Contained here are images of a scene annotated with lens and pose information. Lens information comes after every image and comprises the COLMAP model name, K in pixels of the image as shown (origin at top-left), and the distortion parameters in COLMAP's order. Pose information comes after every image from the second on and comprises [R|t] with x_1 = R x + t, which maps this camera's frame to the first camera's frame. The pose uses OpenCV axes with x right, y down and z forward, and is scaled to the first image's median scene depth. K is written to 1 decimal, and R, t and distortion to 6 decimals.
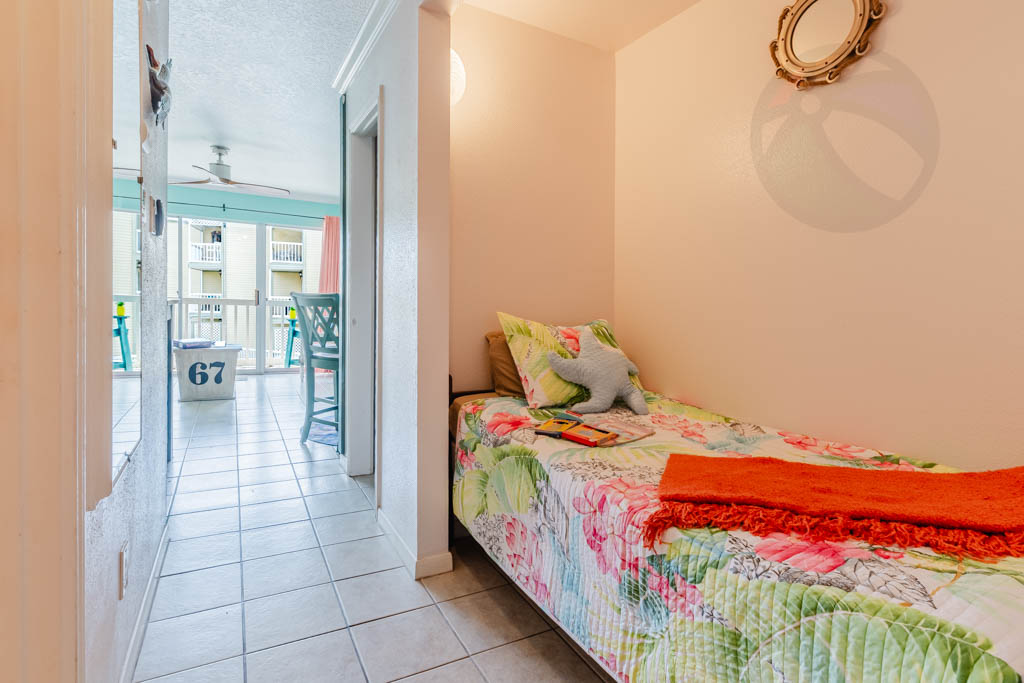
lens RADIAL K [[507.3, 0, 507.7], [0, 507.3, 315.6], [0, 0, 1]] dist [0.003188, 0.000578]
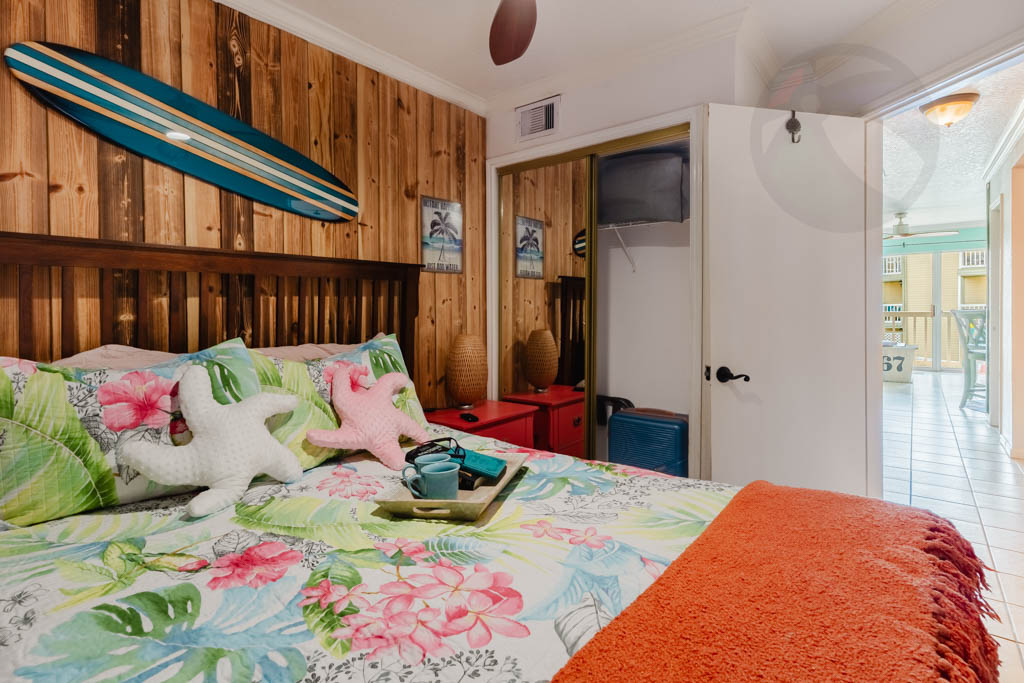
lens RADIAL K [[507.3, 0, 507.7], [0, 507.3, 315.6], [0, 0, 1]] dist [0.003188, 0.000578]
pose [[0.386881, -0.009276, -0.922083, 0.325116], [-0.007864, 0.999880, -0.013358, 0.001958], [0.922096, 0.012419, 0.386762, -0.574118]]
